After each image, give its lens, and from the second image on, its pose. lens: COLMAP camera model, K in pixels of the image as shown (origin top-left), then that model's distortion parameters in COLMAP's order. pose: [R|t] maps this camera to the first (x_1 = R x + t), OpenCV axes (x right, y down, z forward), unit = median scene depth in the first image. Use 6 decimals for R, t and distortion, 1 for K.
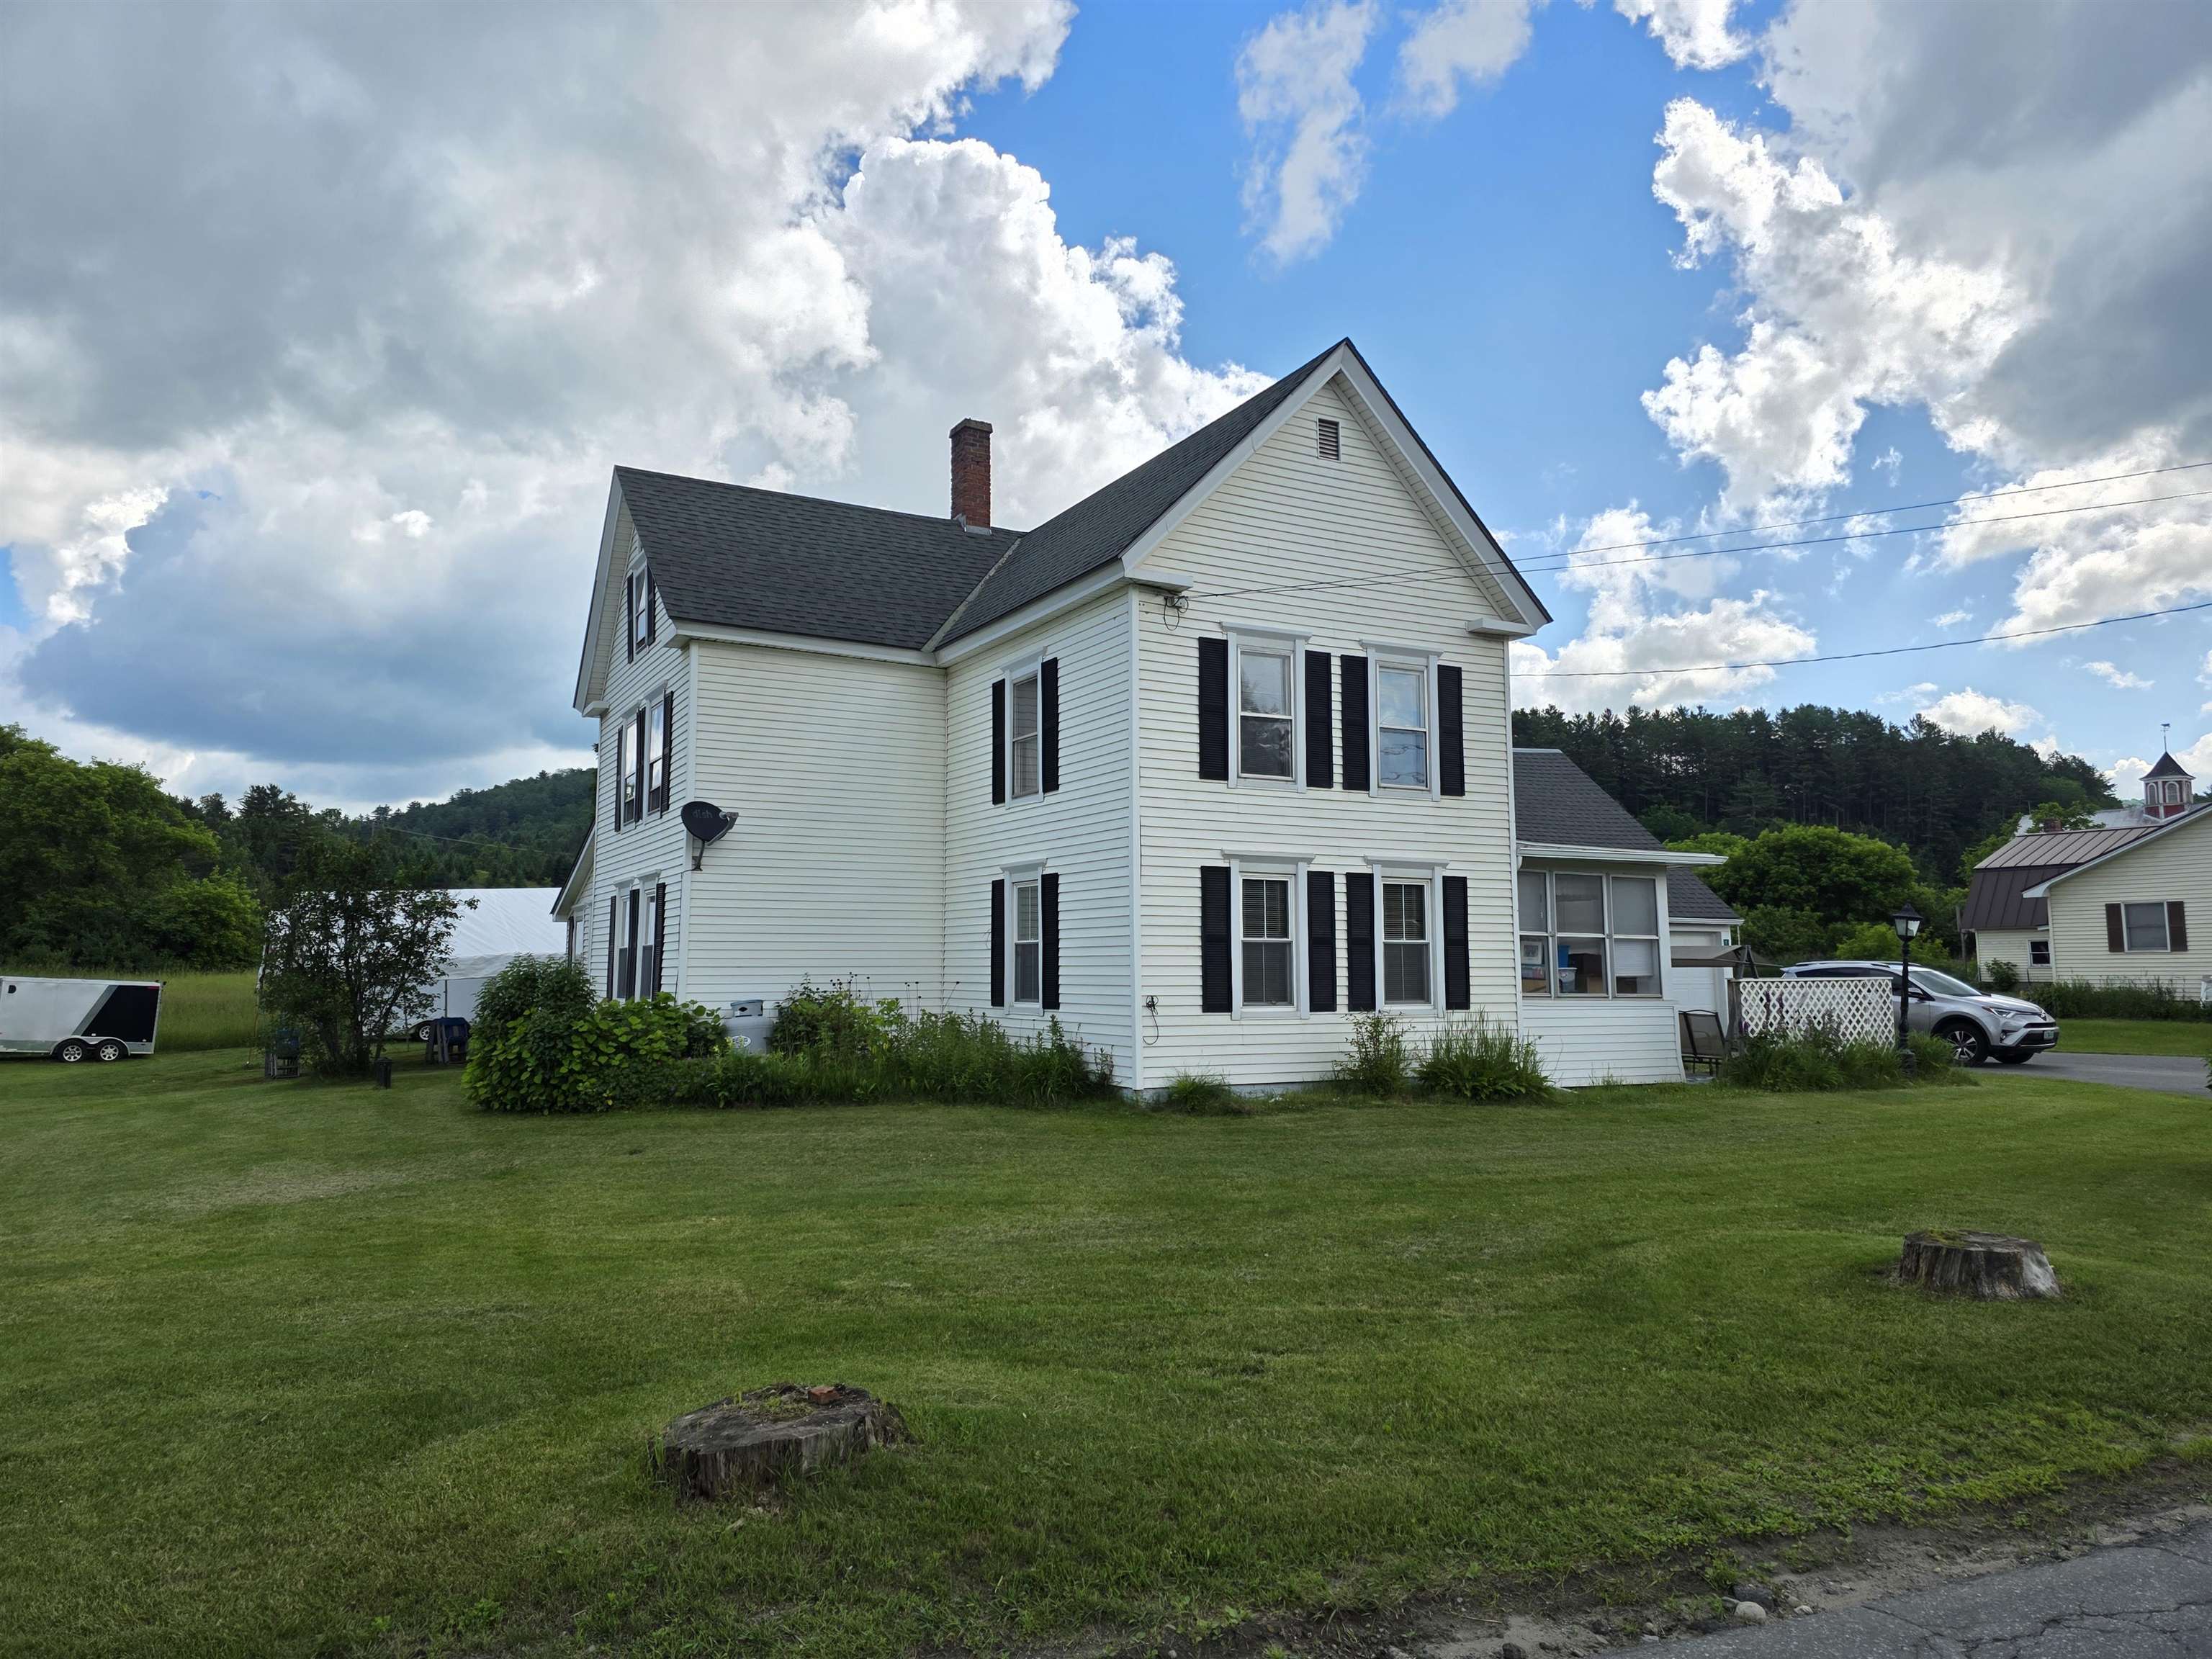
lens RADIAL K [[1471.7, 0, 1093.0], [0, 1471.7, 833.3], [0, 0, 1]] dist [0.078527, -0.004150]
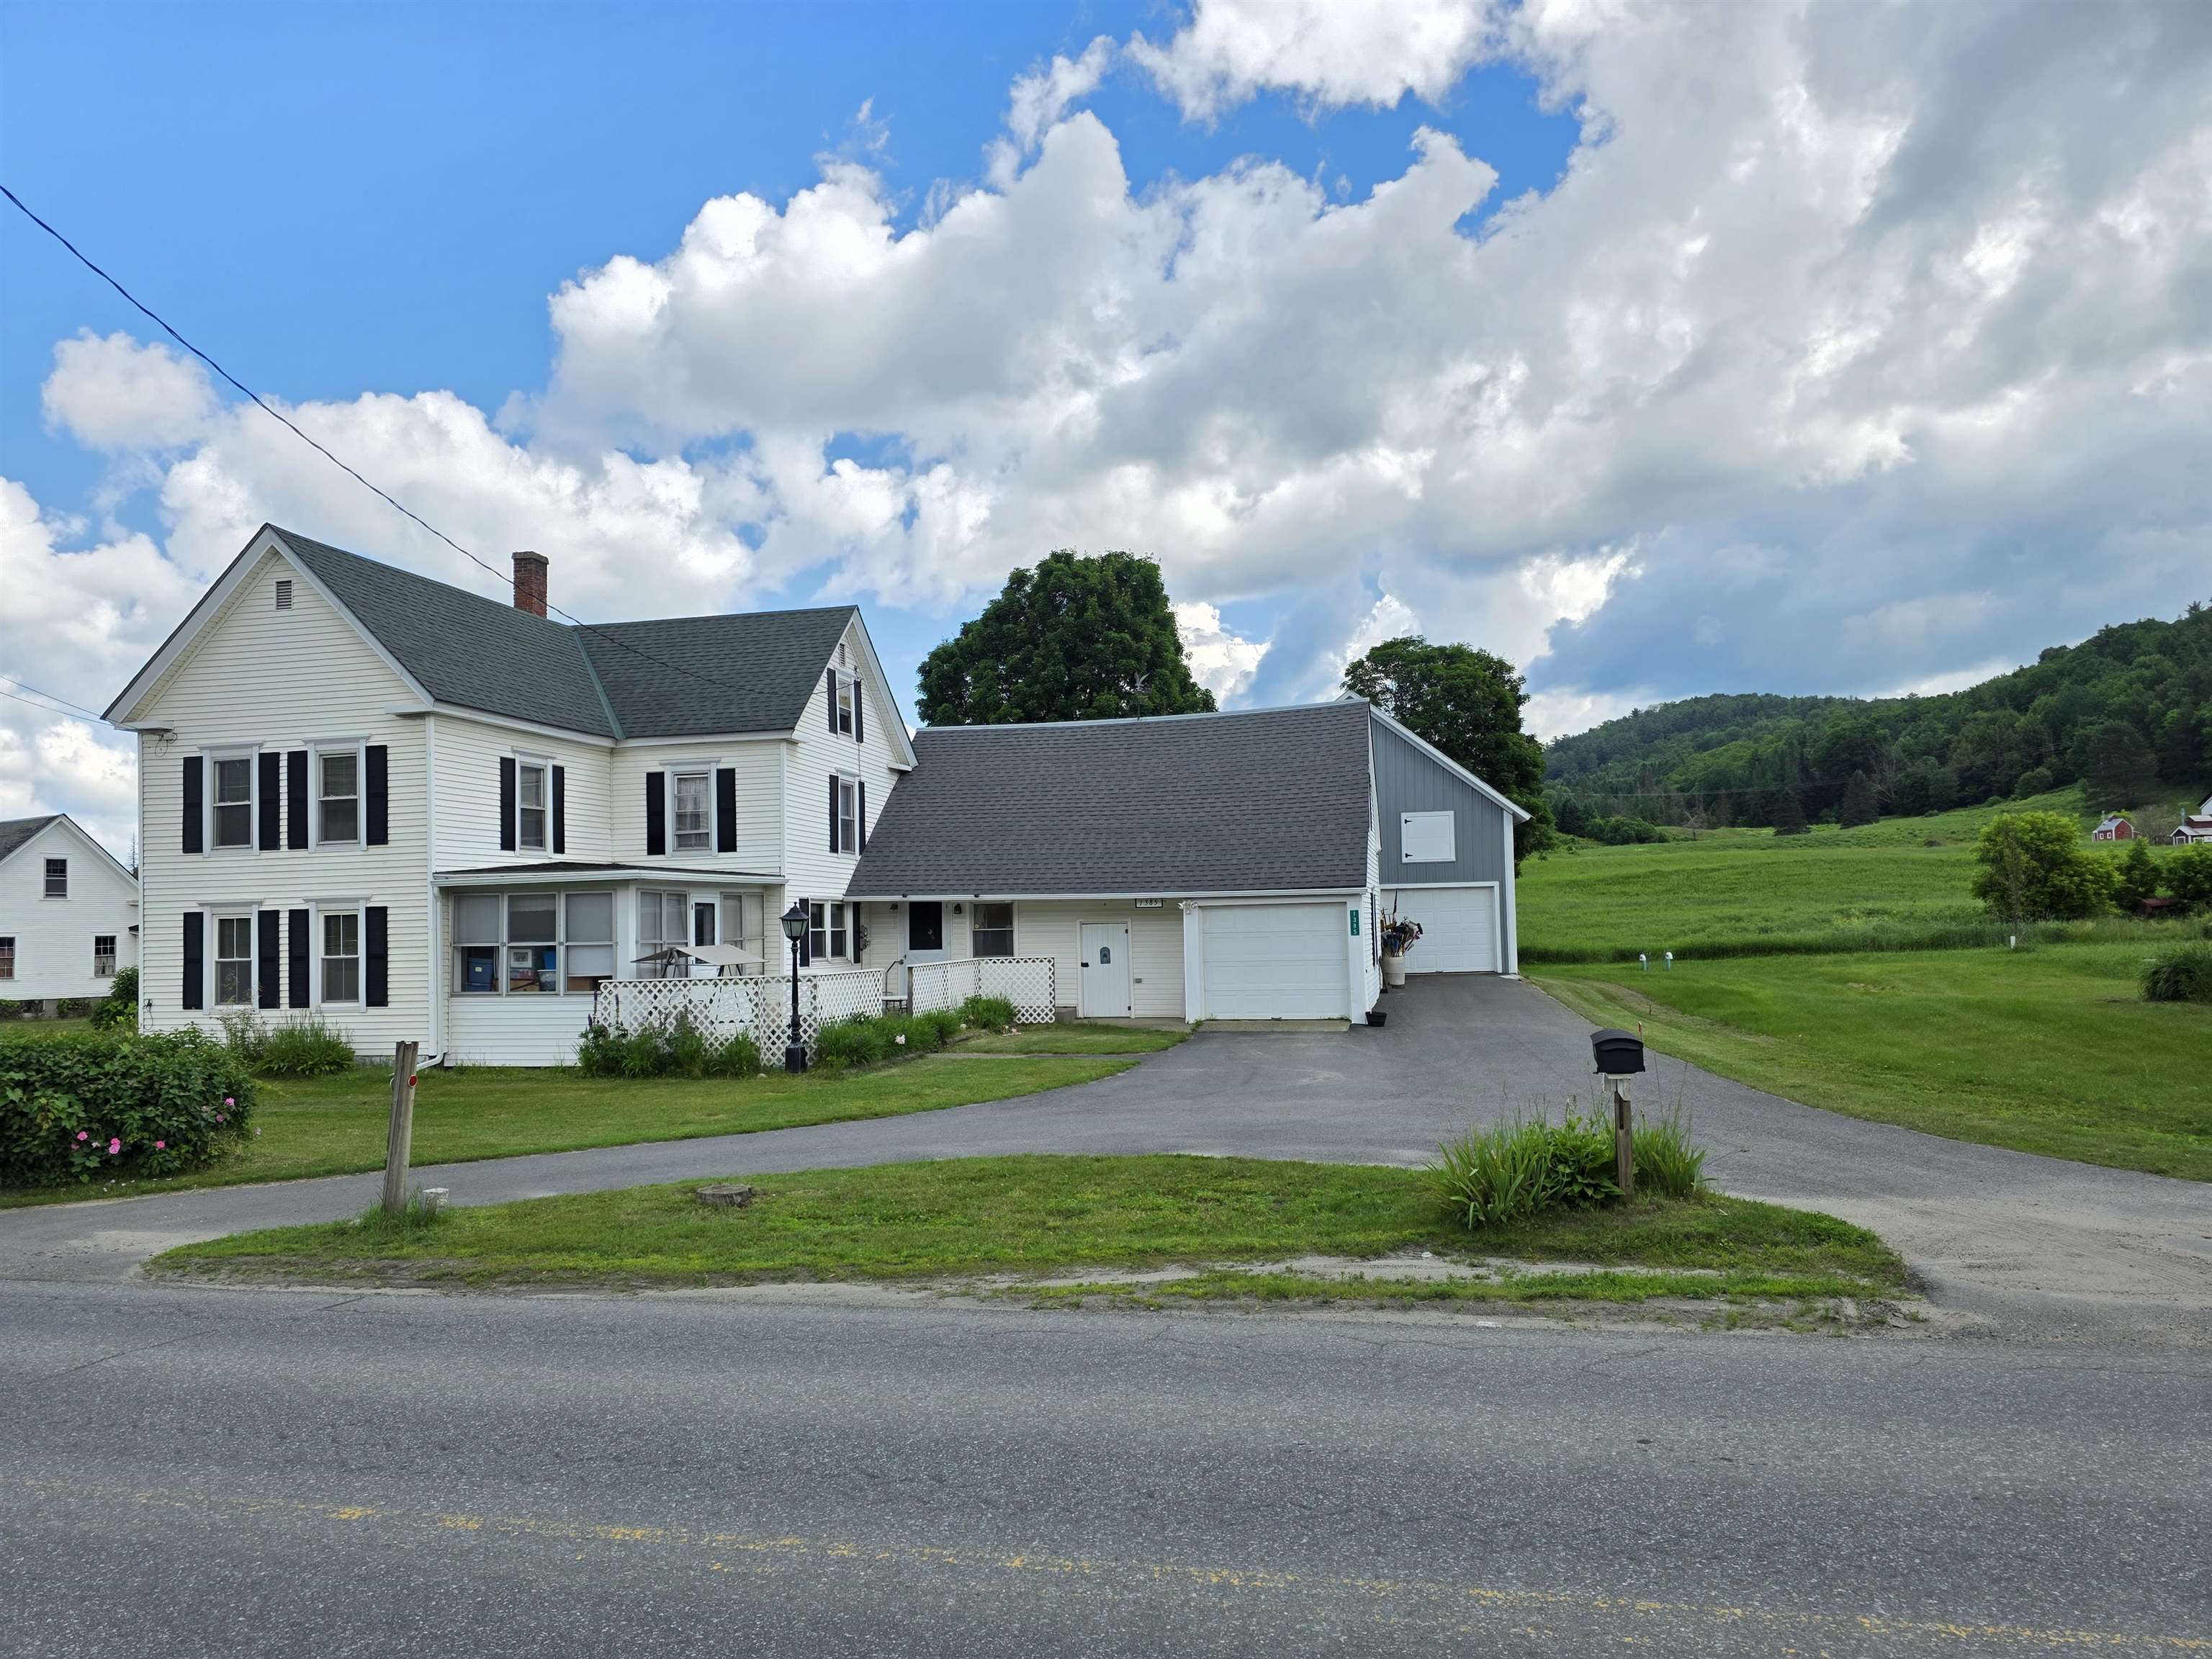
lens RADIAL K [[1500.2, 0, 1103.5], [0, 1500.2, 853.1], [0, 0, 1]] dist [0.077926, -0.077844]
pose [[0.750872, -0.047685, -0.658724, 1.674857], [0.084437, 0.996136, 0.024138, 0.003571], [0.655028, -0.073745, 0.751997, 0.419094]]
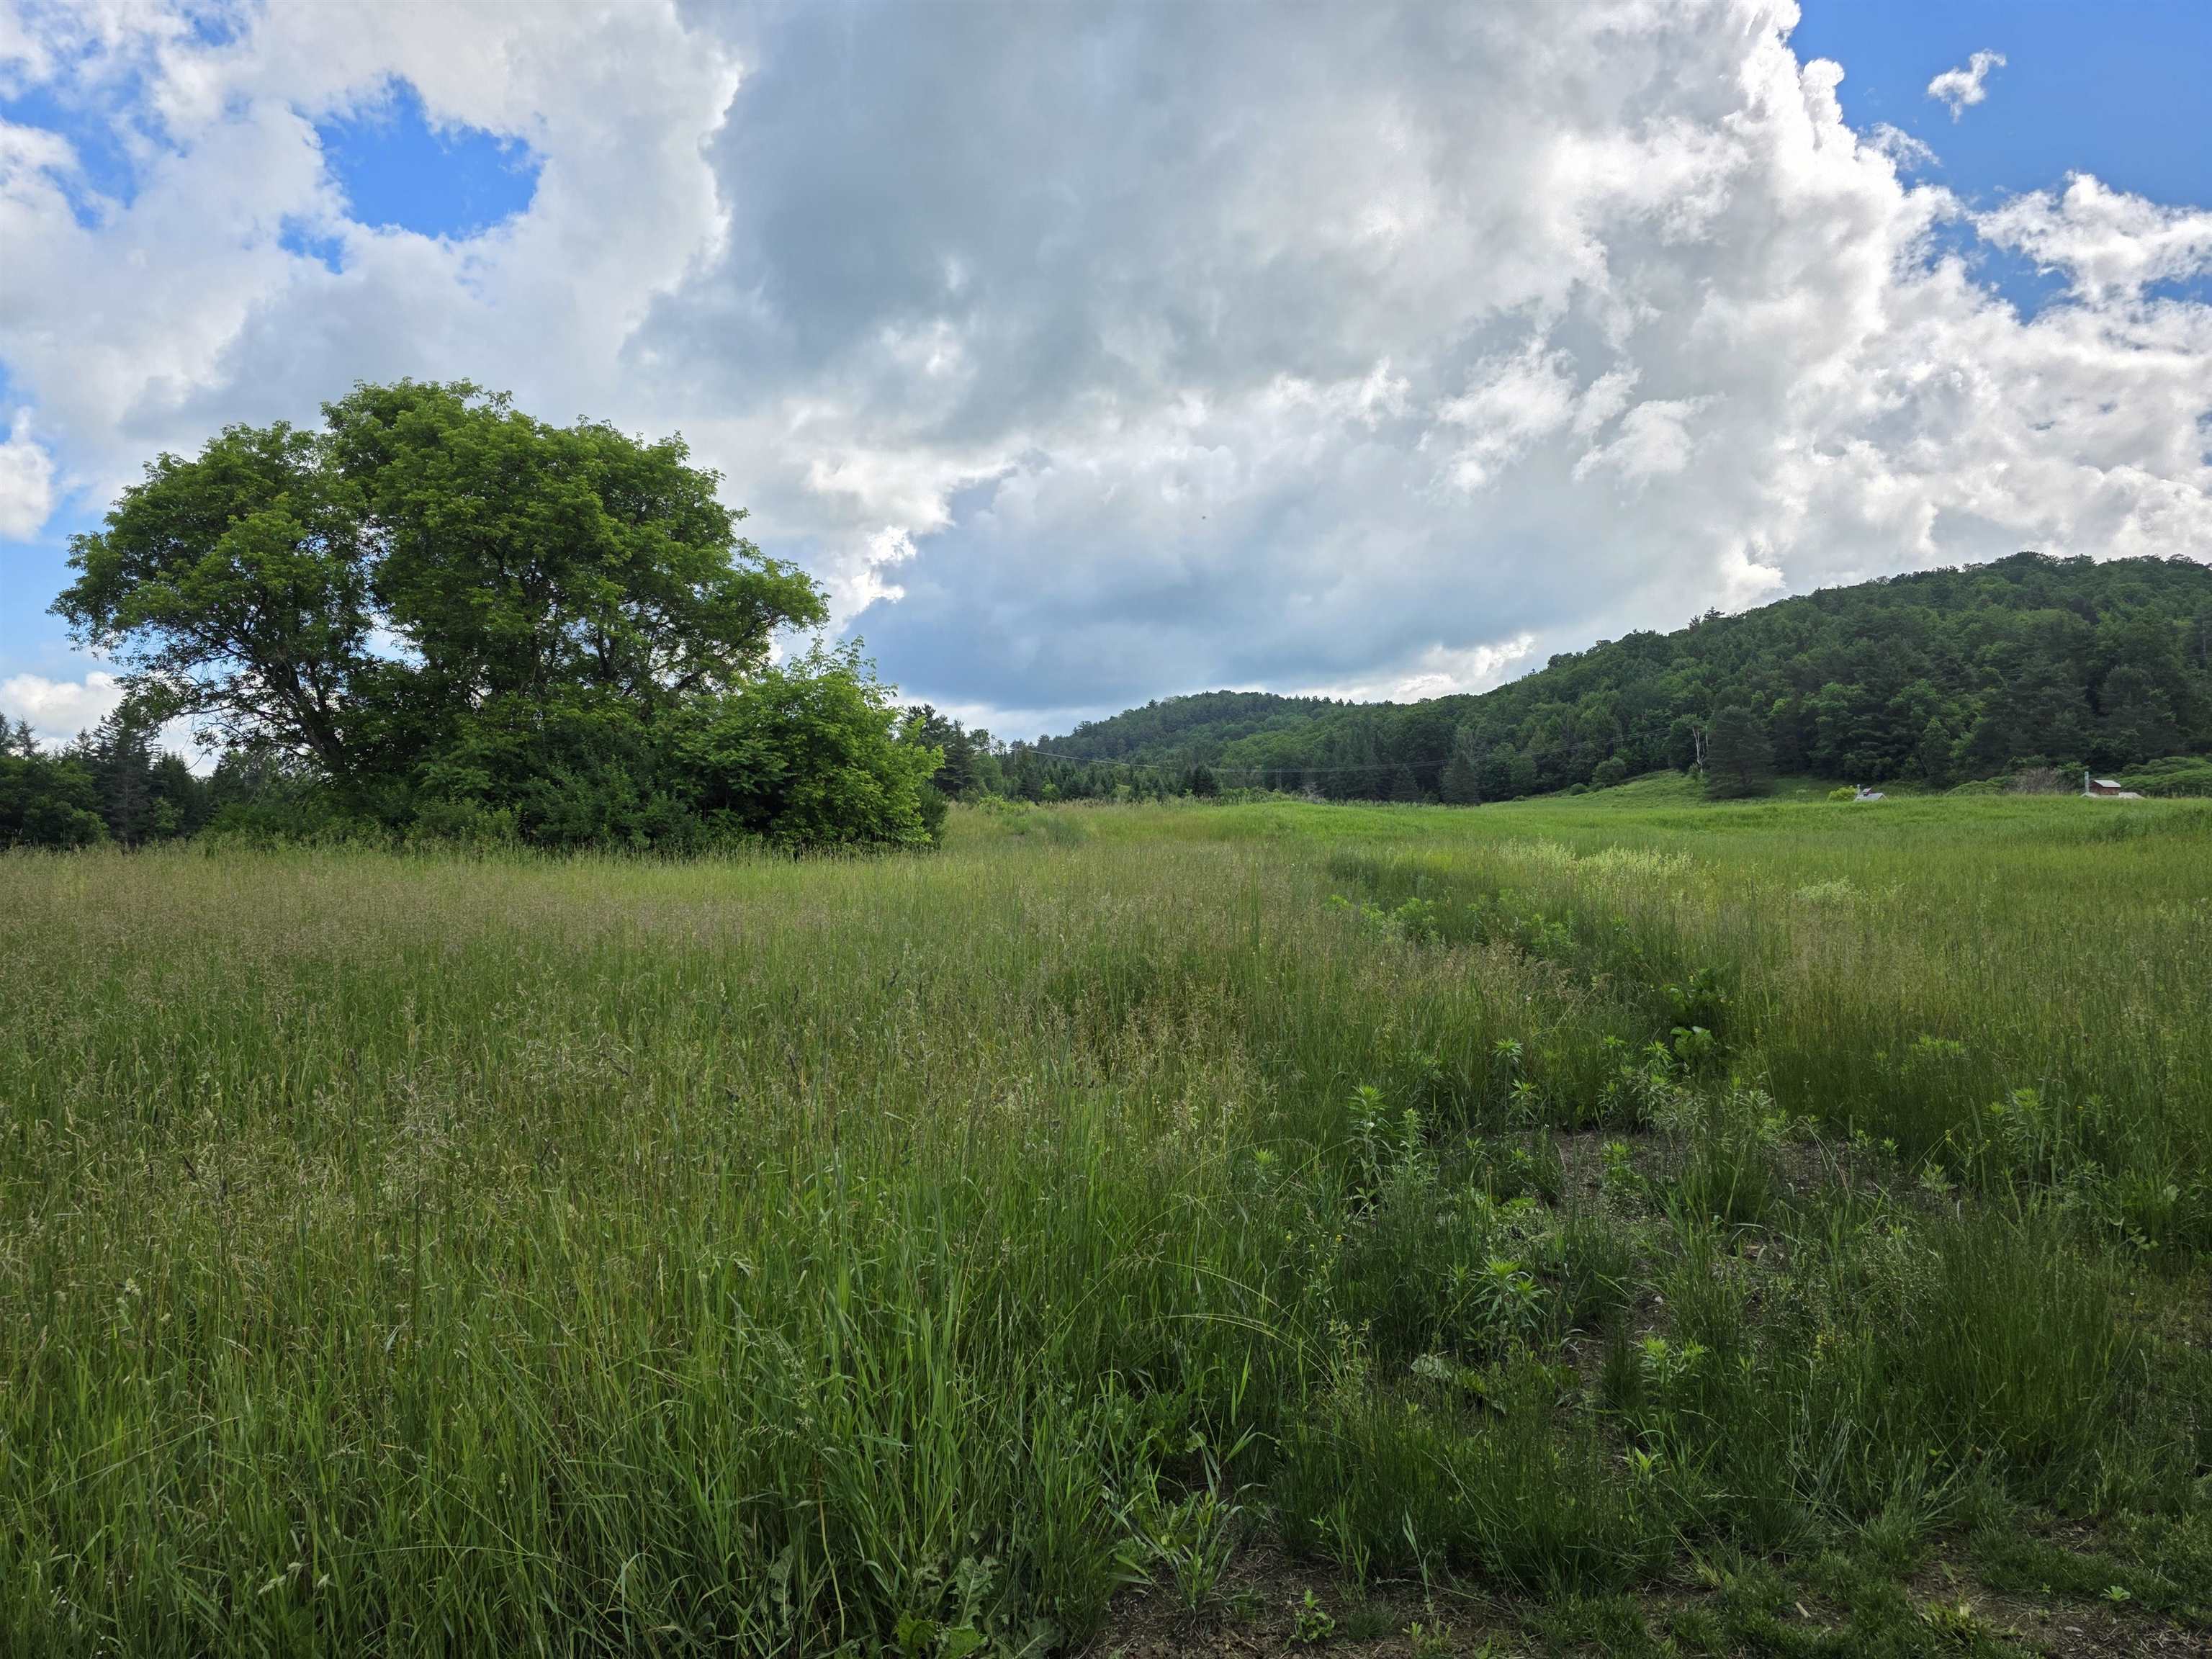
lens RADIAL K [[1471.7, 0, 1093.0], [0, 1471.7, 833.3], [0, 0, 1]] dist [0.078527, -0.004150]
pose [[0.926925, -0.023502, -0.374510, -1.273945], [0.042730, 0.998156, 0.043120, 0.265865], [0.372806, -0.055972, 0.926219, 2.507018]]
